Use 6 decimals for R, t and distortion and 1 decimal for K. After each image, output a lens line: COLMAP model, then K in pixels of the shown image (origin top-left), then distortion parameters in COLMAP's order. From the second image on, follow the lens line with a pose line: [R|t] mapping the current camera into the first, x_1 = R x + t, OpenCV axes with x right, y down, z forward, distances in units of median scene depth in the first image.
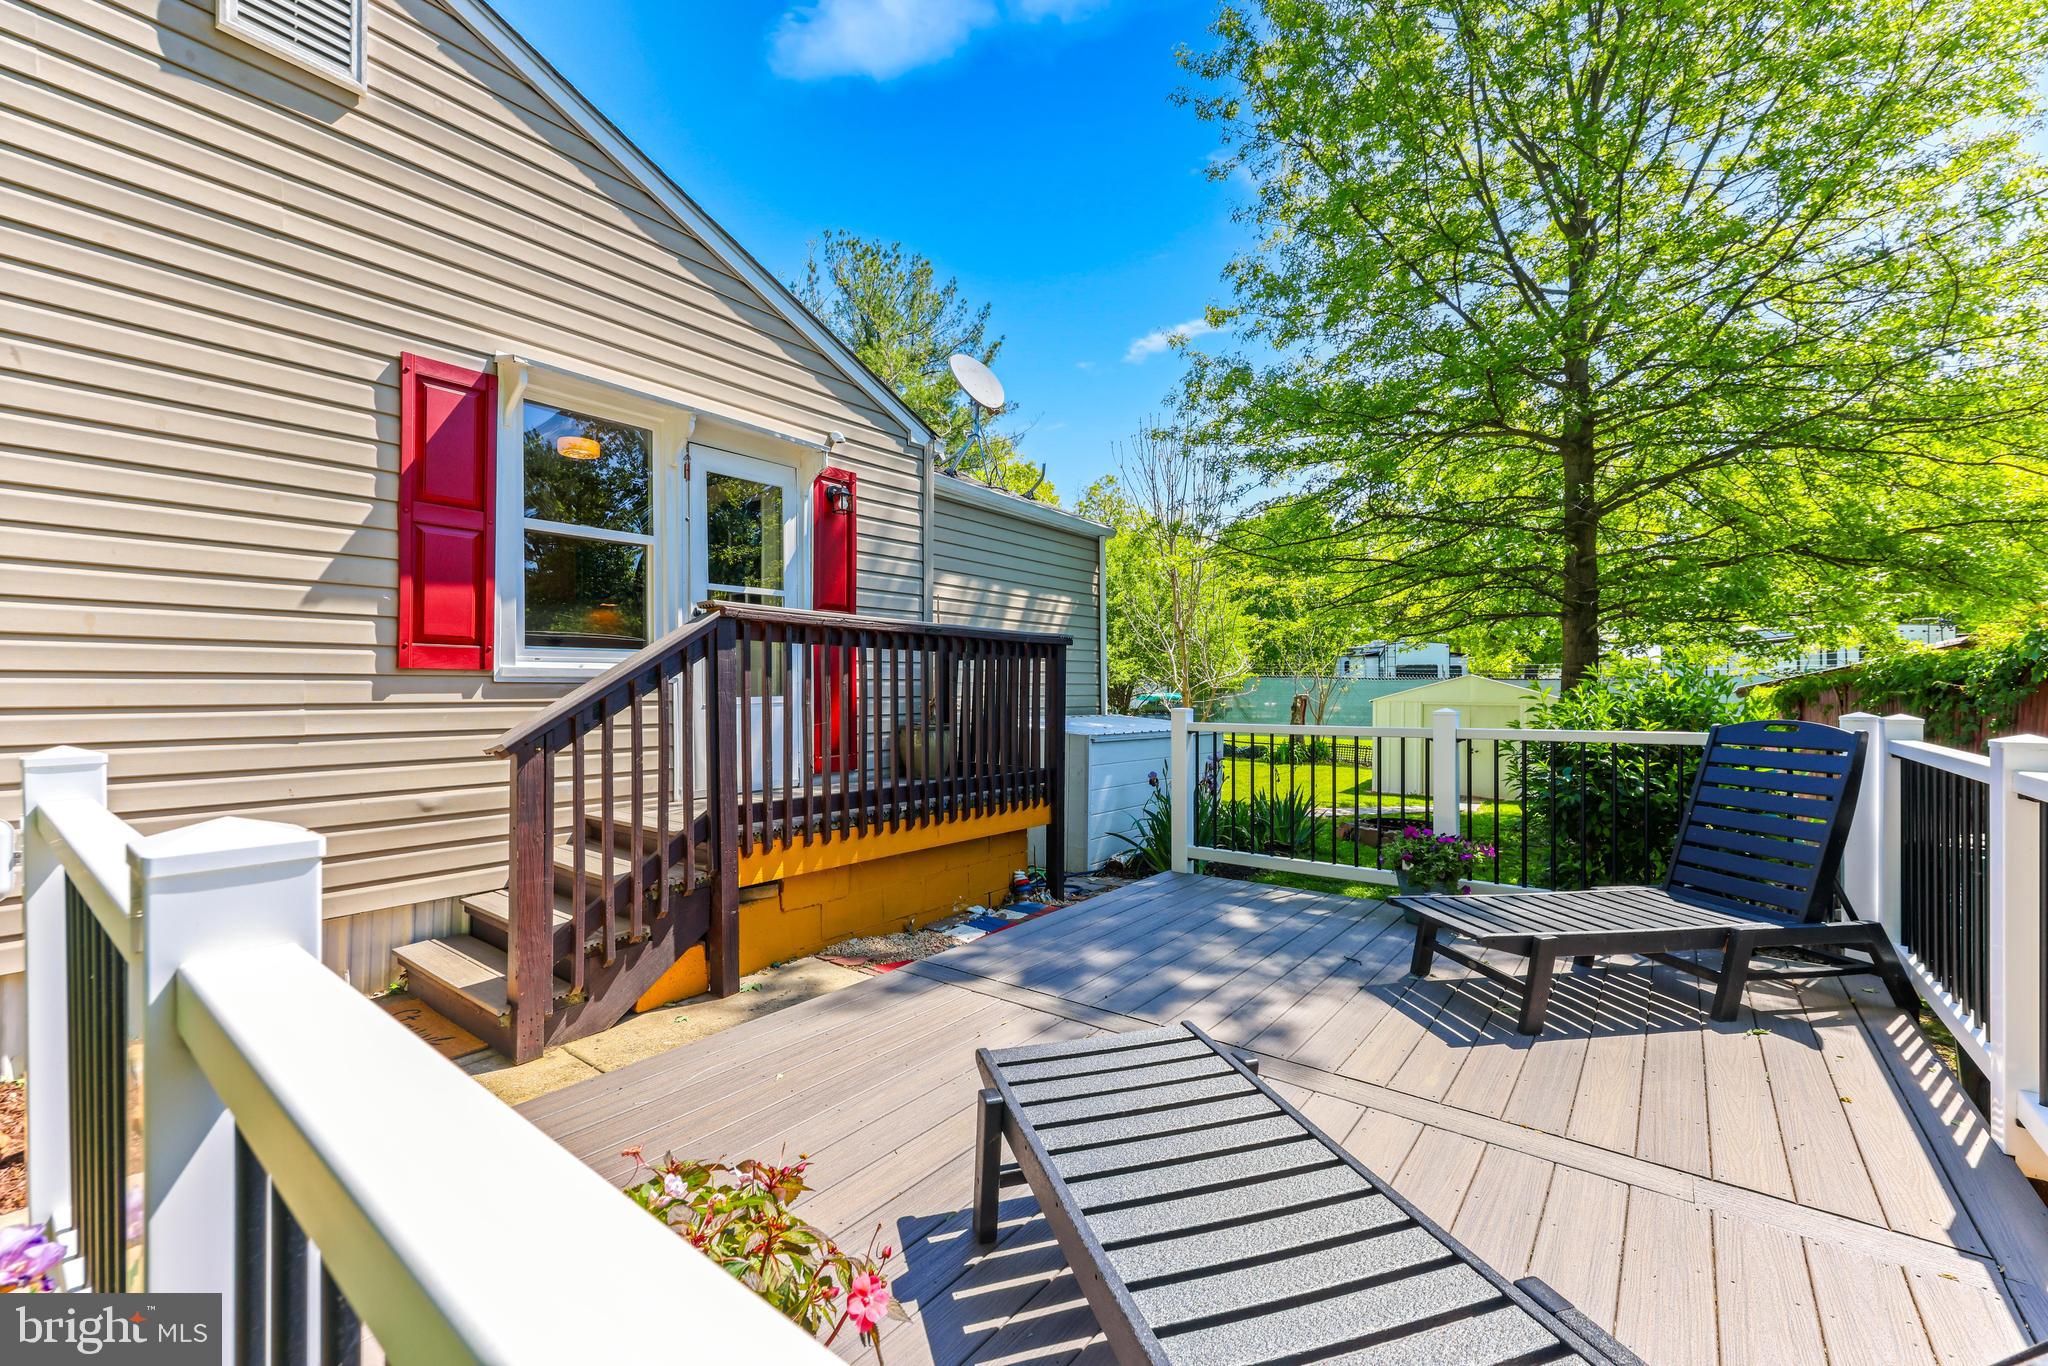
lens RADIAL K [[815.7, 0, 1031.1], [0, 815.7, 696.2], [0, 0, 1]] dist [0.015162, 0.000076]
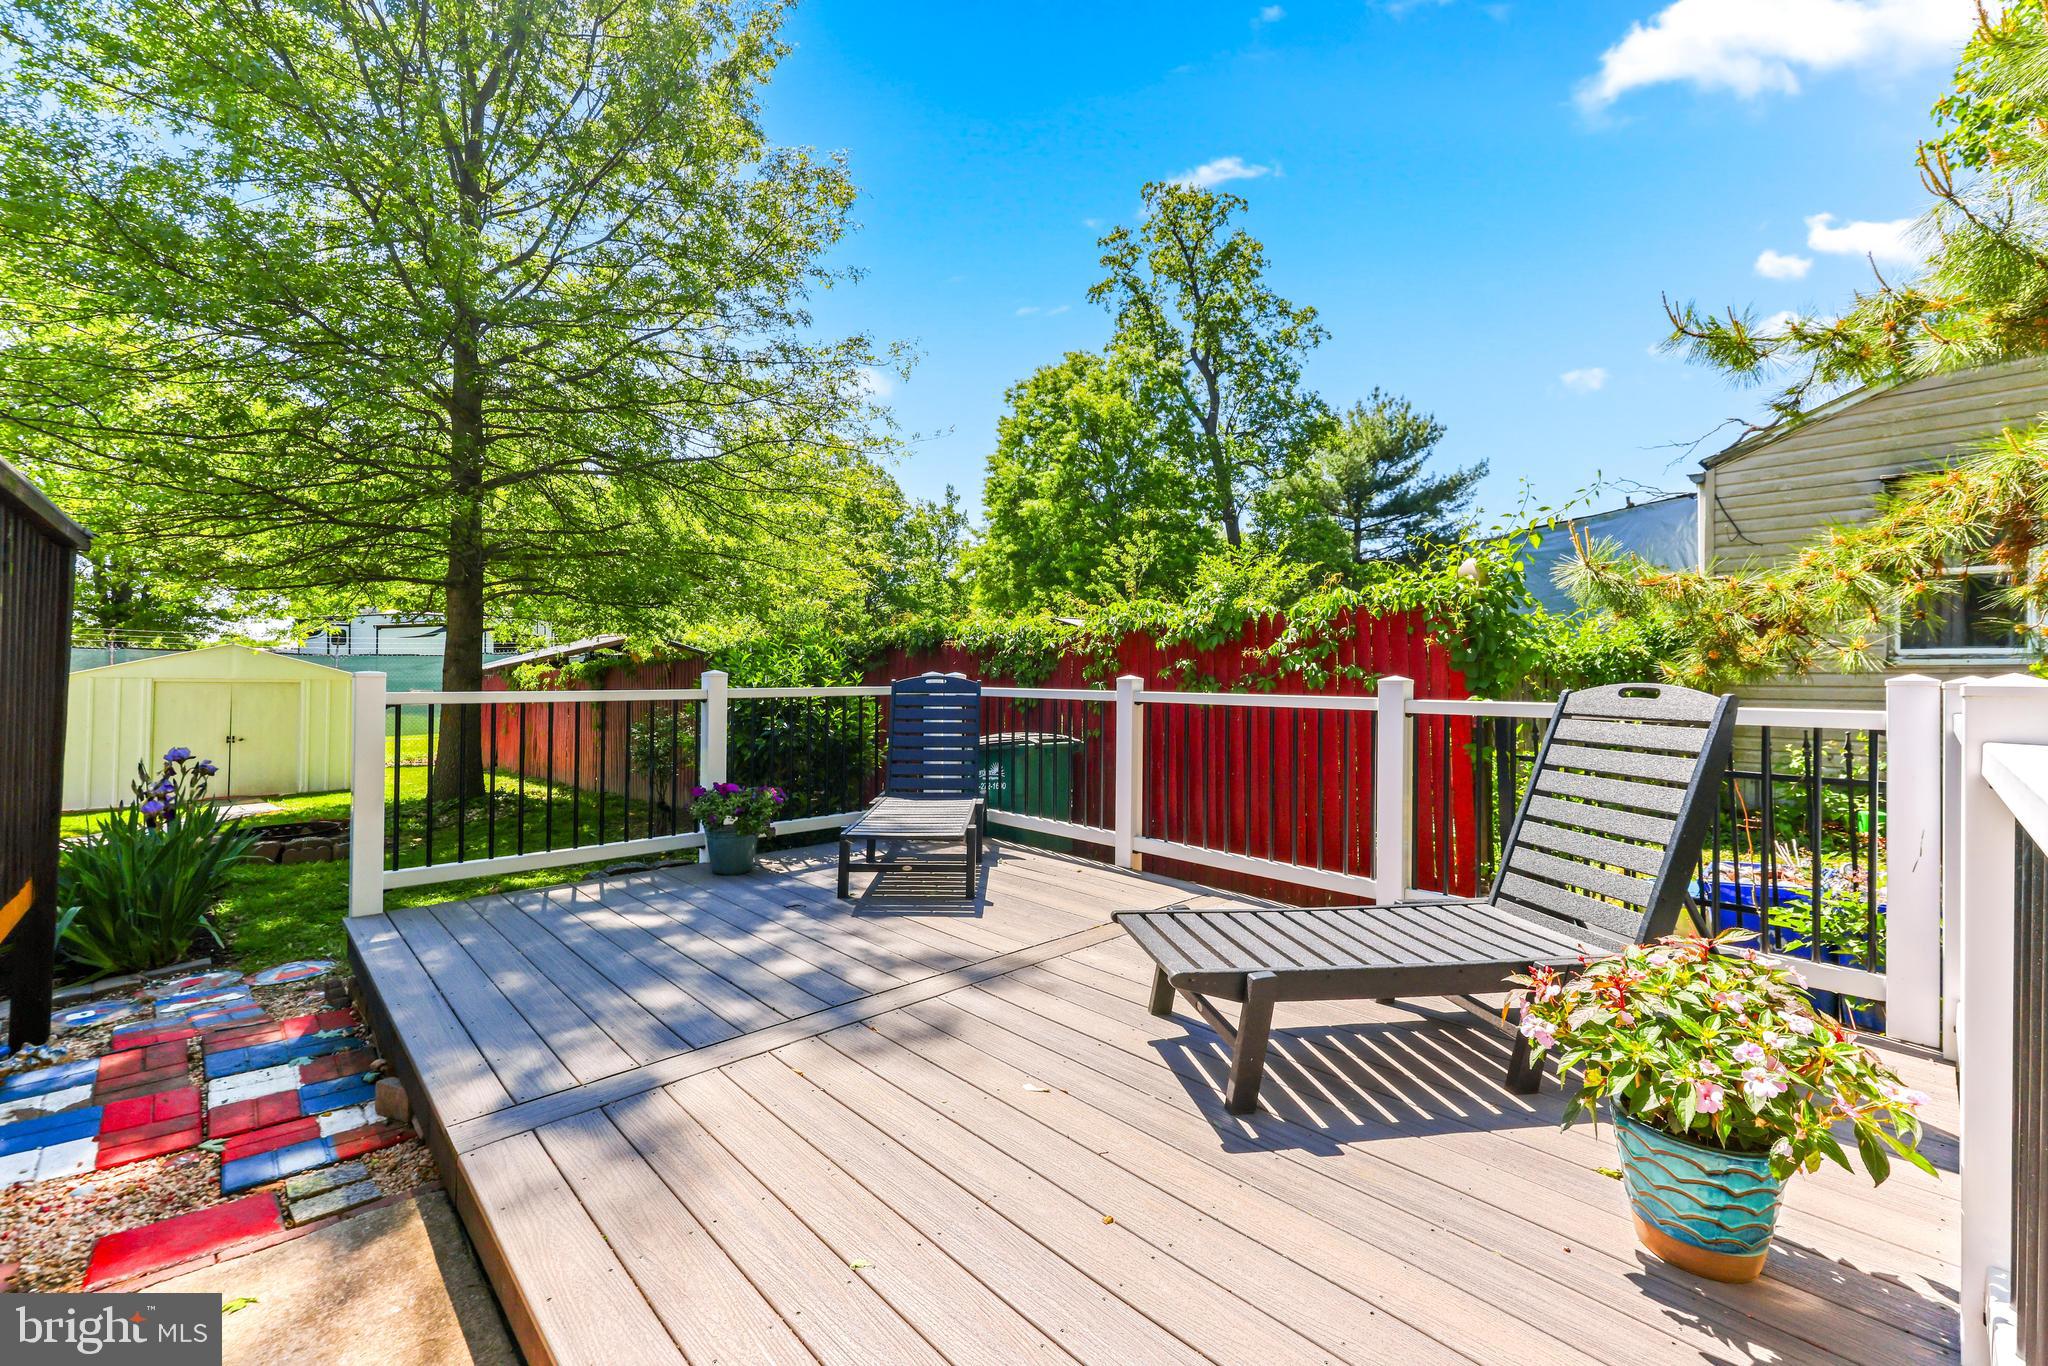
lens RADIAL K [[850.6, 0, 1020.7], [0, 850.6, 667.1], [0, 0, 1]] dist [-0.002444, -0.000526]
pose [[0.135623, 0.013301, 0.990671, -0.605896], [-0.005168, 0.999906, -0.012718, 0.026135], [-0.990747, -0.003395, 0.135679, 0.544504]]
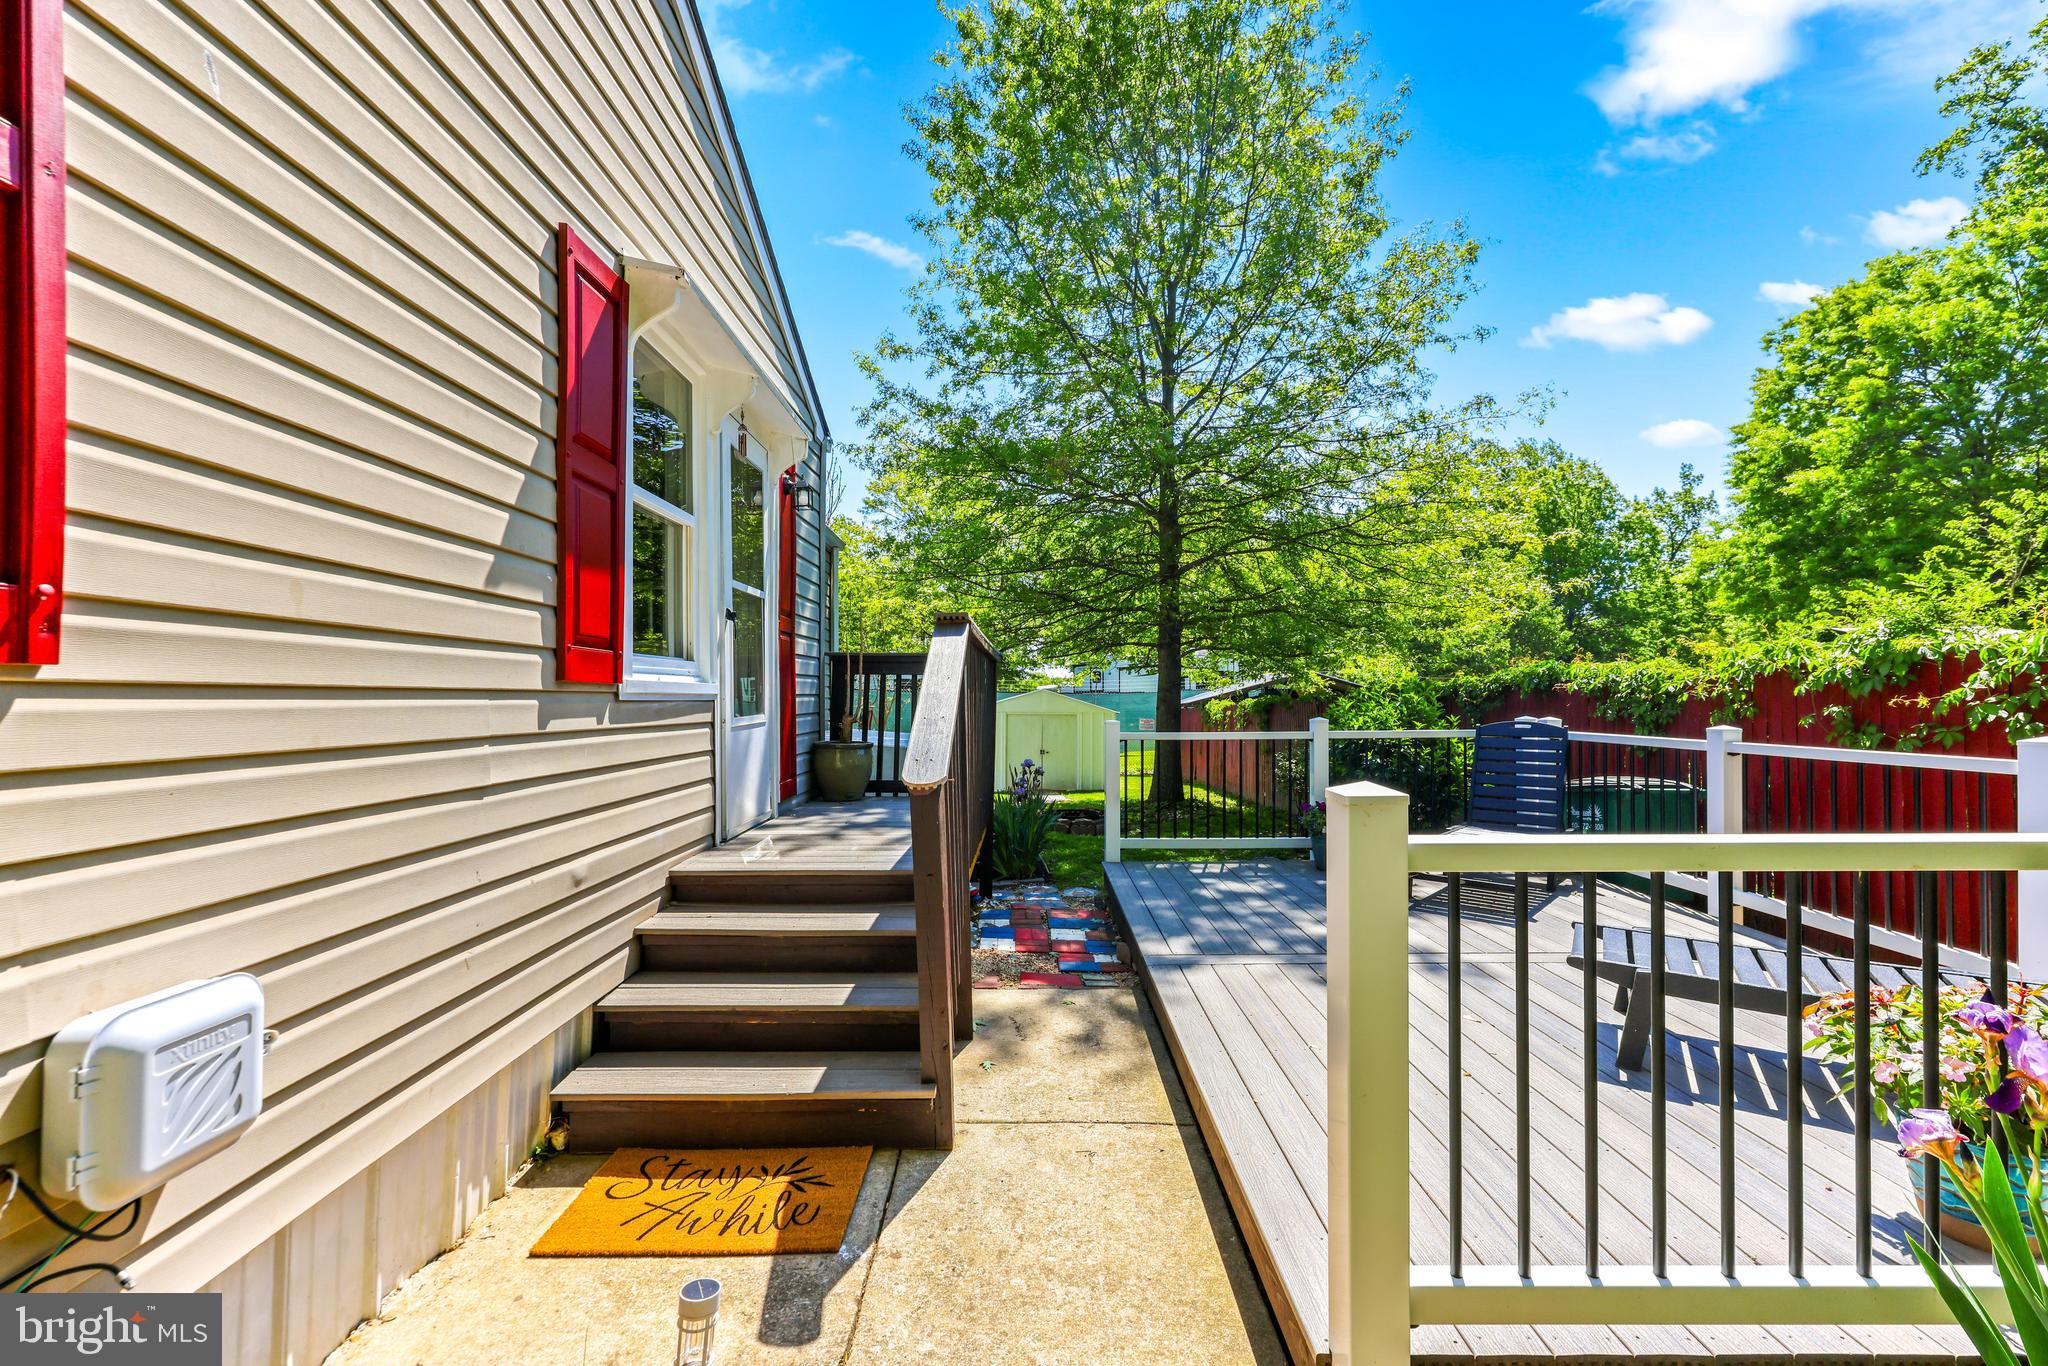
lens RADIAL K [[815.7, 0, 1031.1], [0, 815.7, 696.2], [0, 0, 1]] dist [0.015162, 0.000076]
pose [[0.779037, 0.004125, 0.626964, -0.908788], [0.002044, 0.999956, -0.009119, -0.015184], [-0.626975, 0.008386, 0.778994, 0.228286]]
